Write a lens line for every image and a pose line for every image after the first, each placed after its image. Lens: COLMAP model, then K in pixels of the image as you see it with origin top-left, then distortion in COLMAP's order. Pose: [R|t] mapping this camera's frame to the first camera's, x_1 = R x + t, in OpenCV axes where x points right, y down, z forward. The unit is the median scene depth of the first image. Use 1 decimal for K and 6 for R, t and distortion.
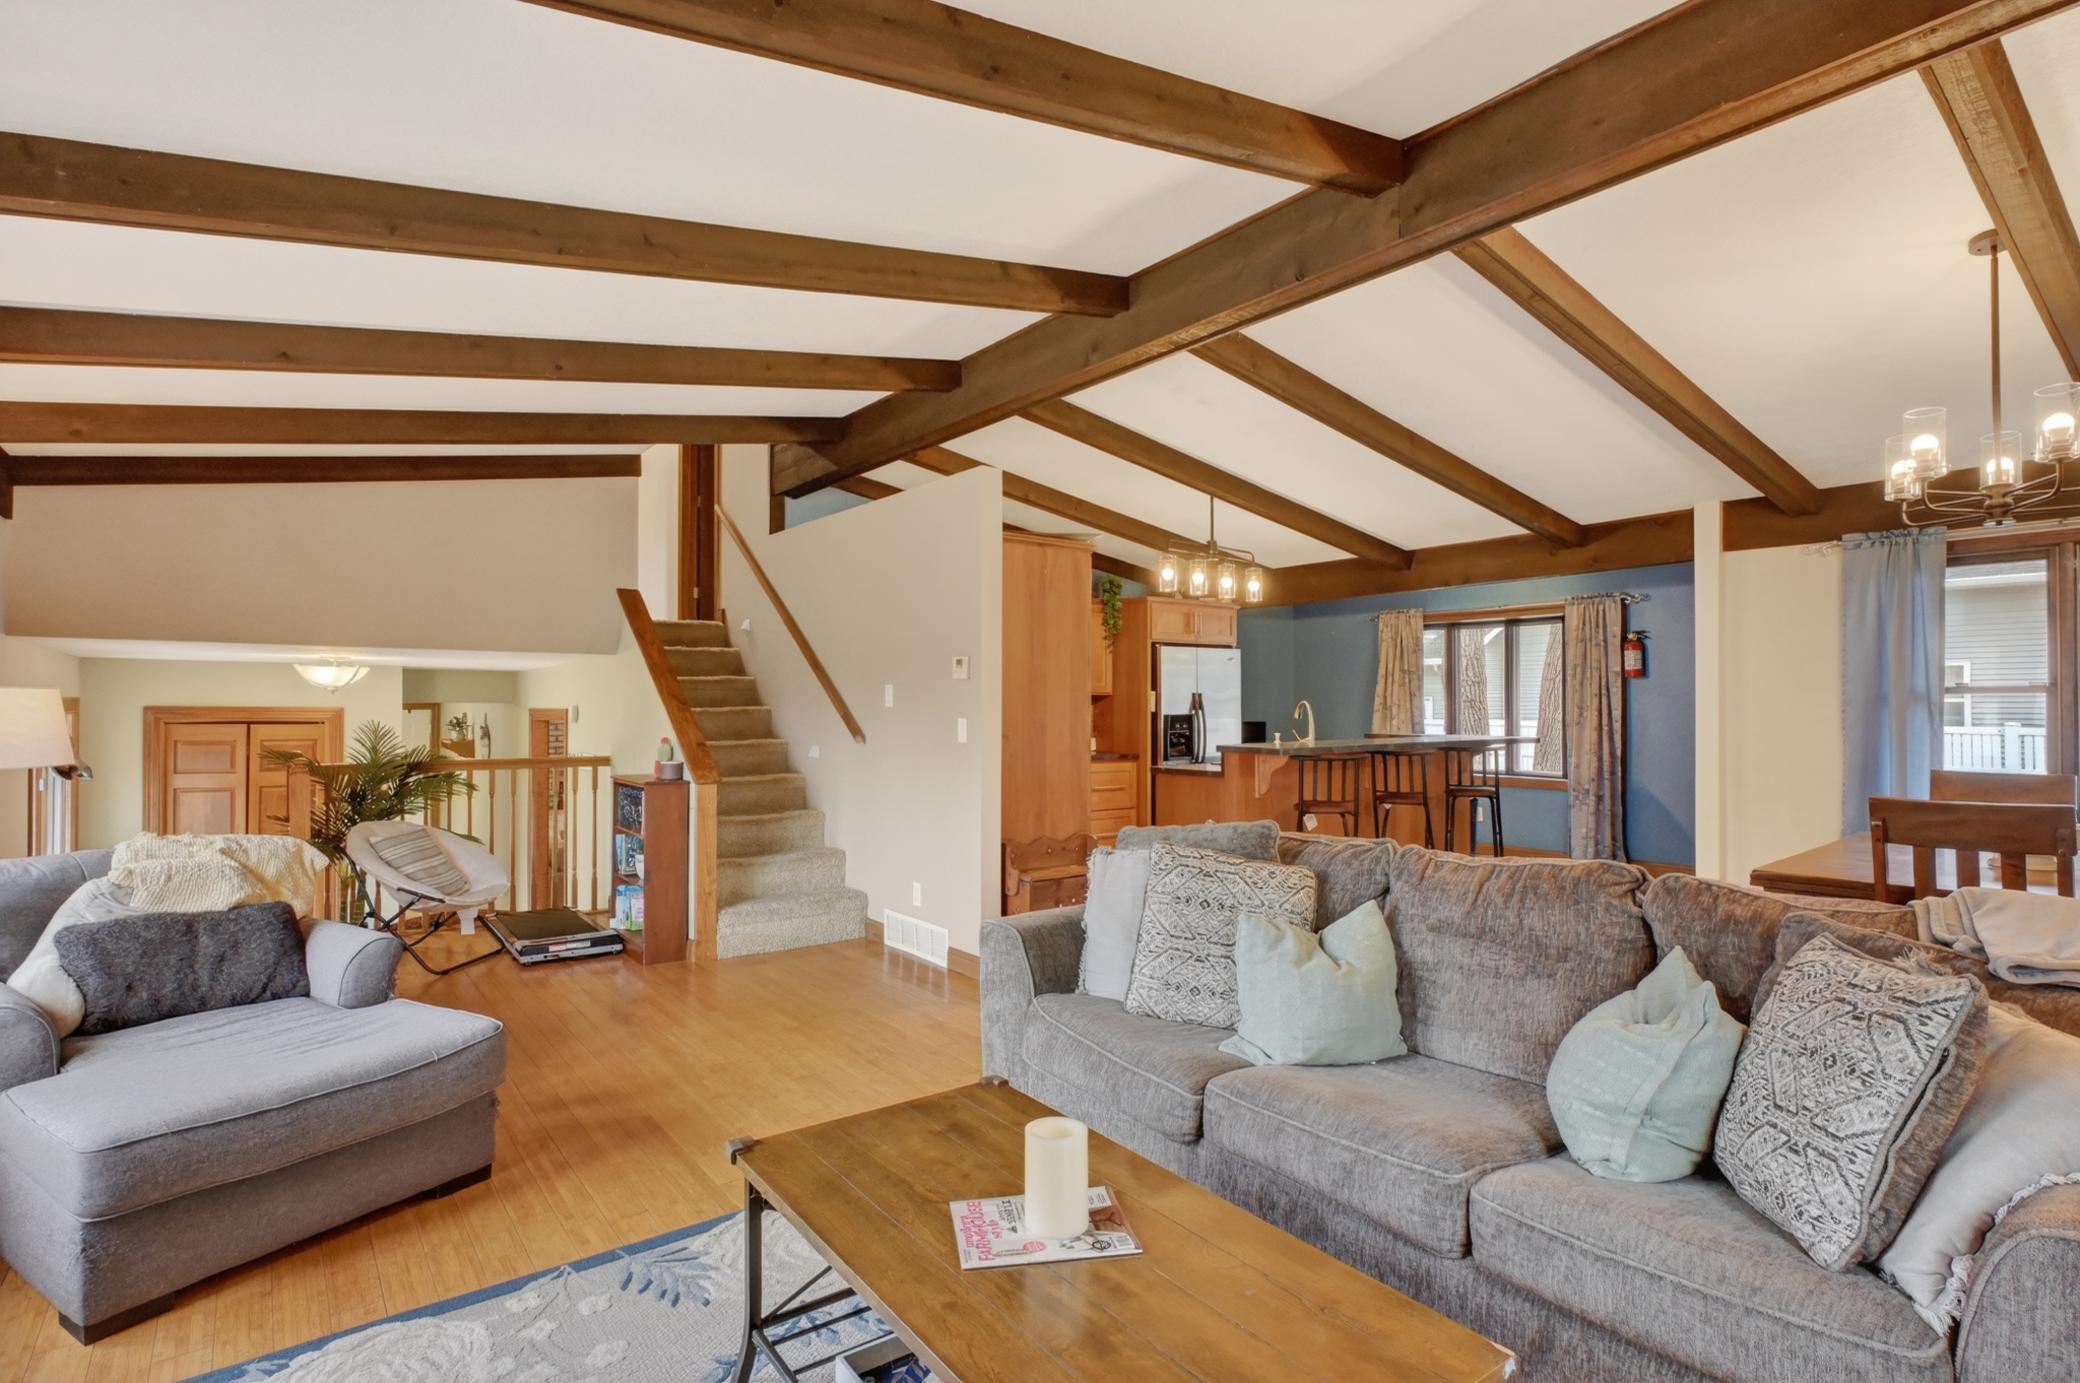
lens RADIAL K [[1020.0, 0, 1040.0], [0, 1020.0, 691.5], [0, 0, 1]] dist [0.001287, 0.000958]
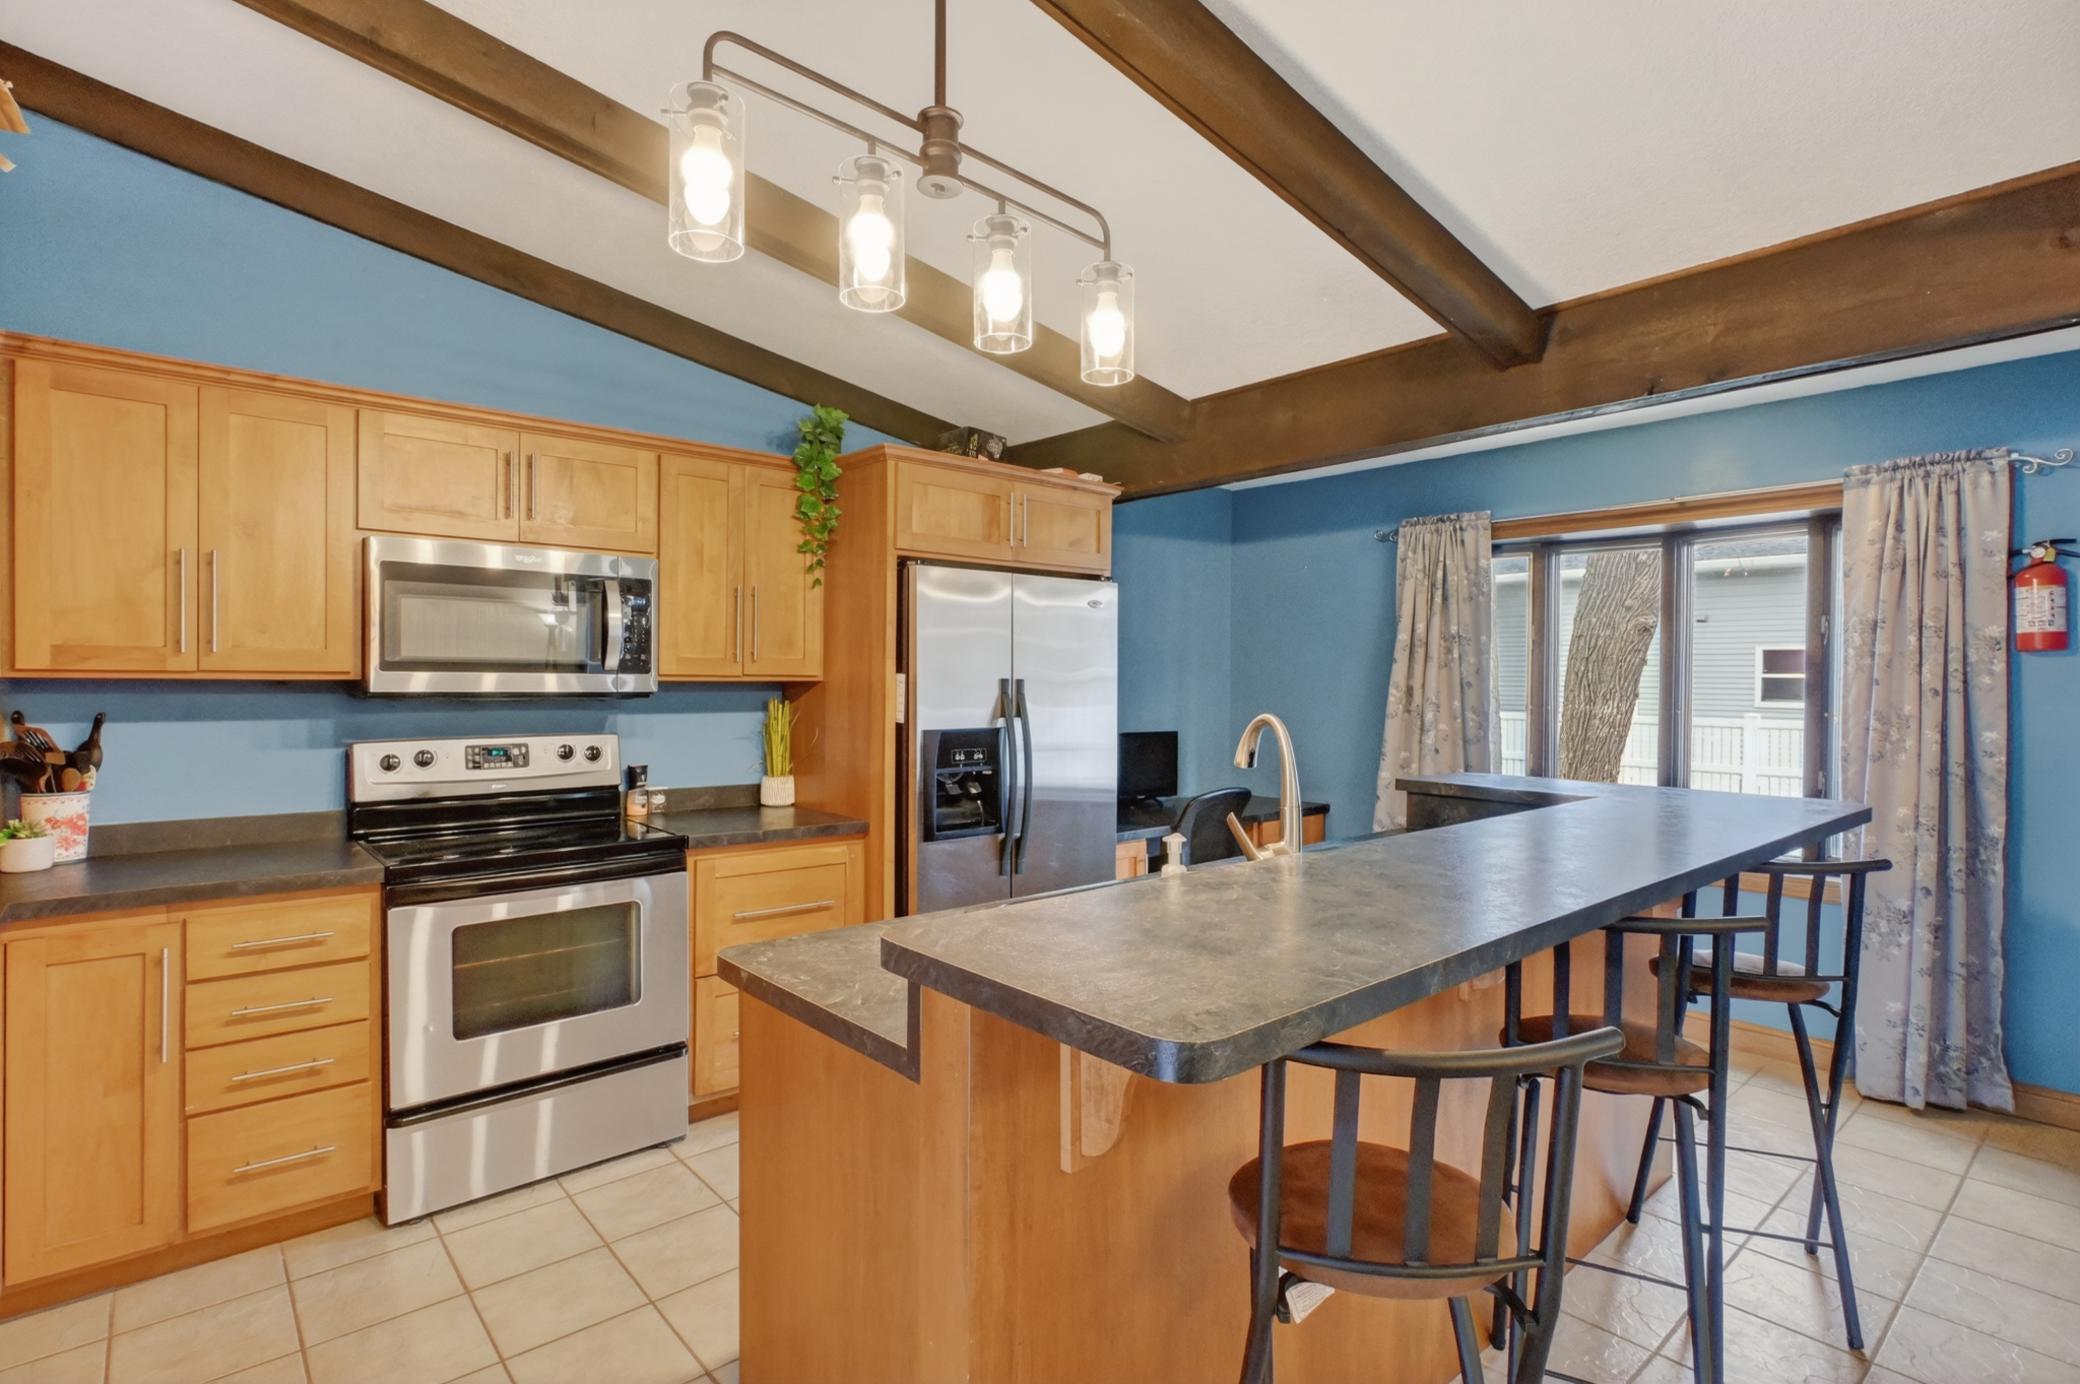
lens RADIAL K [[1020.0, 0, 1040.0], [0, 1020.0, 692.0], [0, 0, 1]] dist [0.001287, 0.000958]
pose [[0.998246, 0.008093, 0.058652, 0.141828], [-0.009356, 0.999730, 0.021292, -0.002101], [-0.058463, -0.021803, 0.998051, 0.572909]]
